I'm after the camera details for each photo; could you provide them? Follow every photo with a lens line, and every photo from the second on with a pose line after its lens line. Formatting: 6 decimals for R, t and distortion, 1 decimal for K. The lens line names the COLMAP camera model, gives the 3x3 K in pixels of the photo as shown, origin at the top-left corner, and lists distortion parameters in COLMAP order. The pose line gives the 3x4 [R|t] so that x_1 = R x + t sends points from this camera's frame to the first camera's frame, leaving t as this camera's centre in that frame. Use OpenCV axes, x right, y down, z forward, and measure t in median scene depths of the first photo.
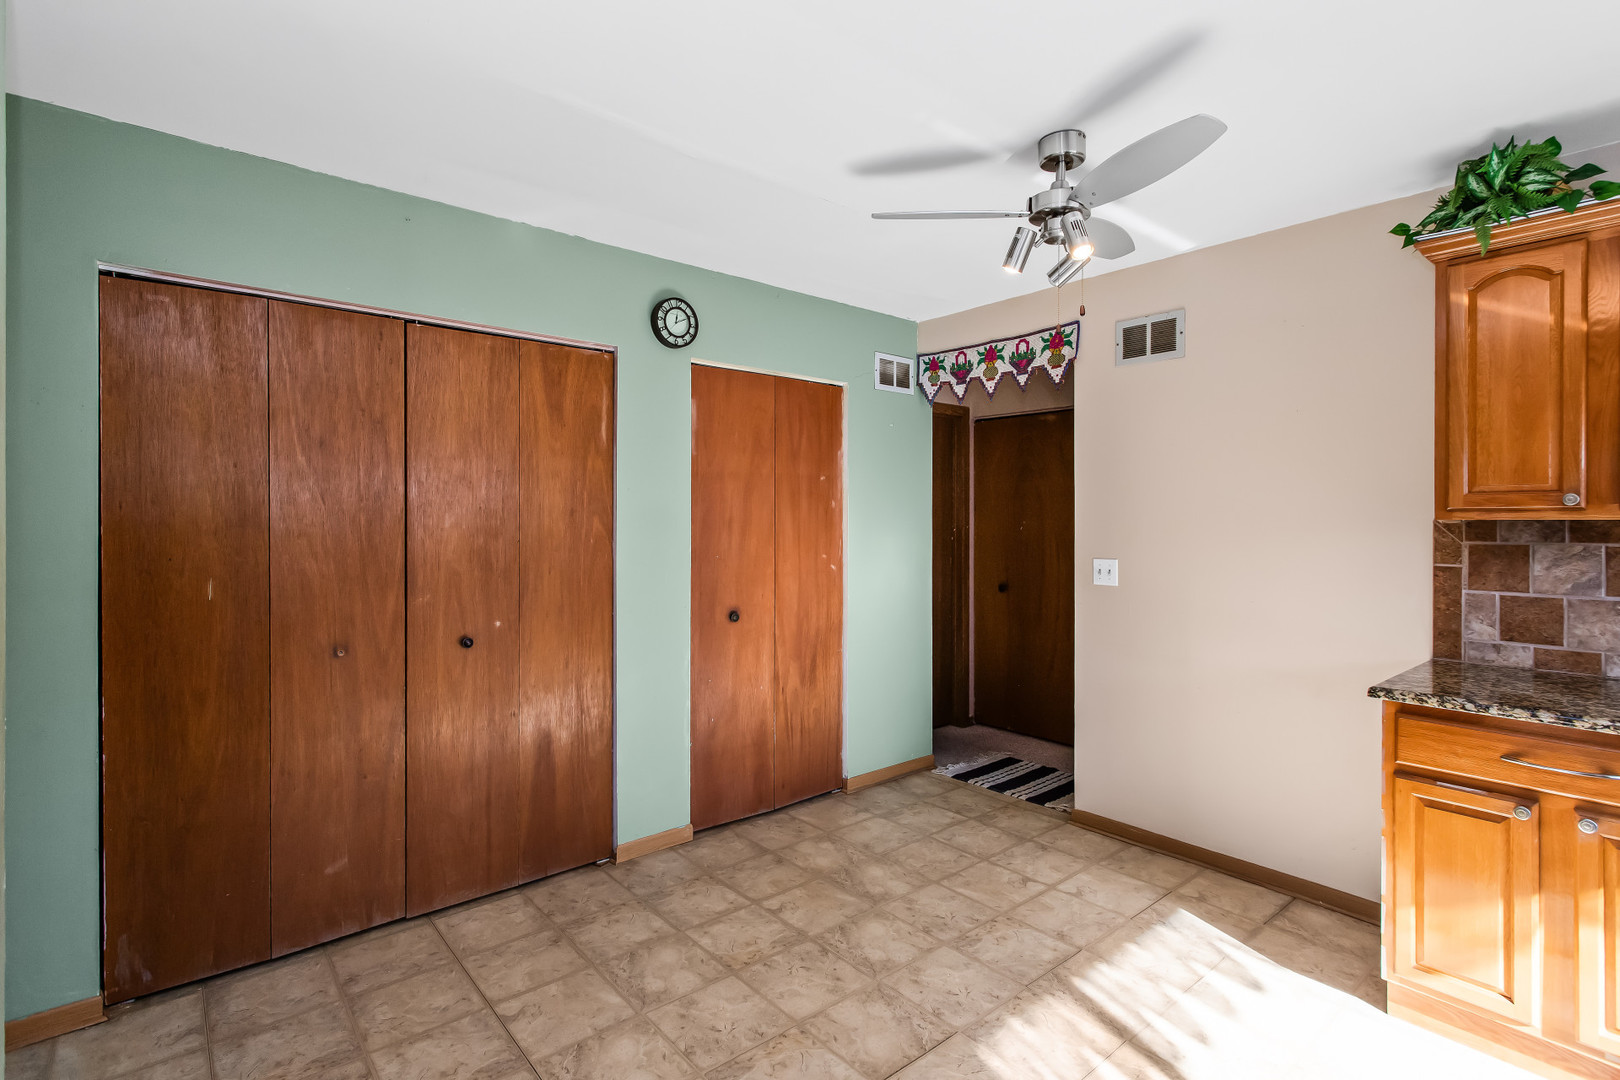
lens RADIAL K [[776.2, 0, 808.7], [0, 776.2, 526.4], [0, 0, 1]] dist [0.001990, -0.000138]
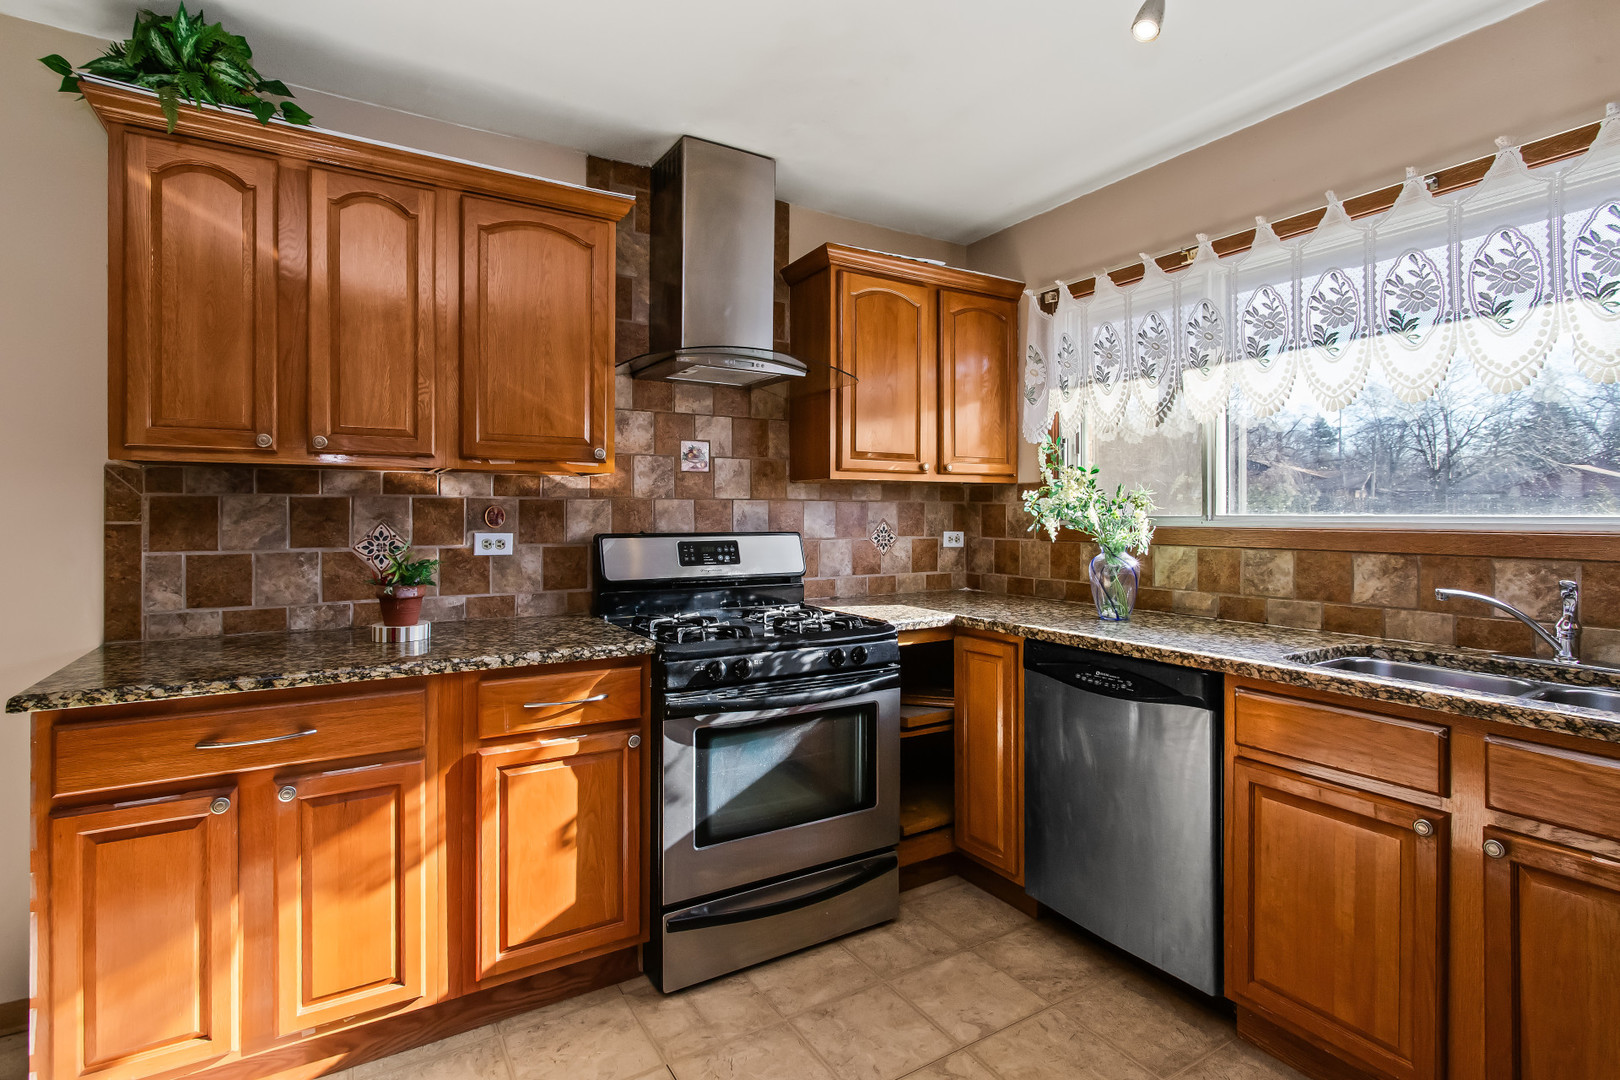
lens RADIAL K [[780.5, 0, 804.5], [0, 780.5, 510.5], [0, 0, 1]] dist [0.002181, -0.000780]
pose [[0.152597, 0.002826, 0.988284, 0.161774], [0.006450, 0.999972, -0.003855, 0.052295], [-0.988267, 0.006962, 0.152575, 0.221044]]
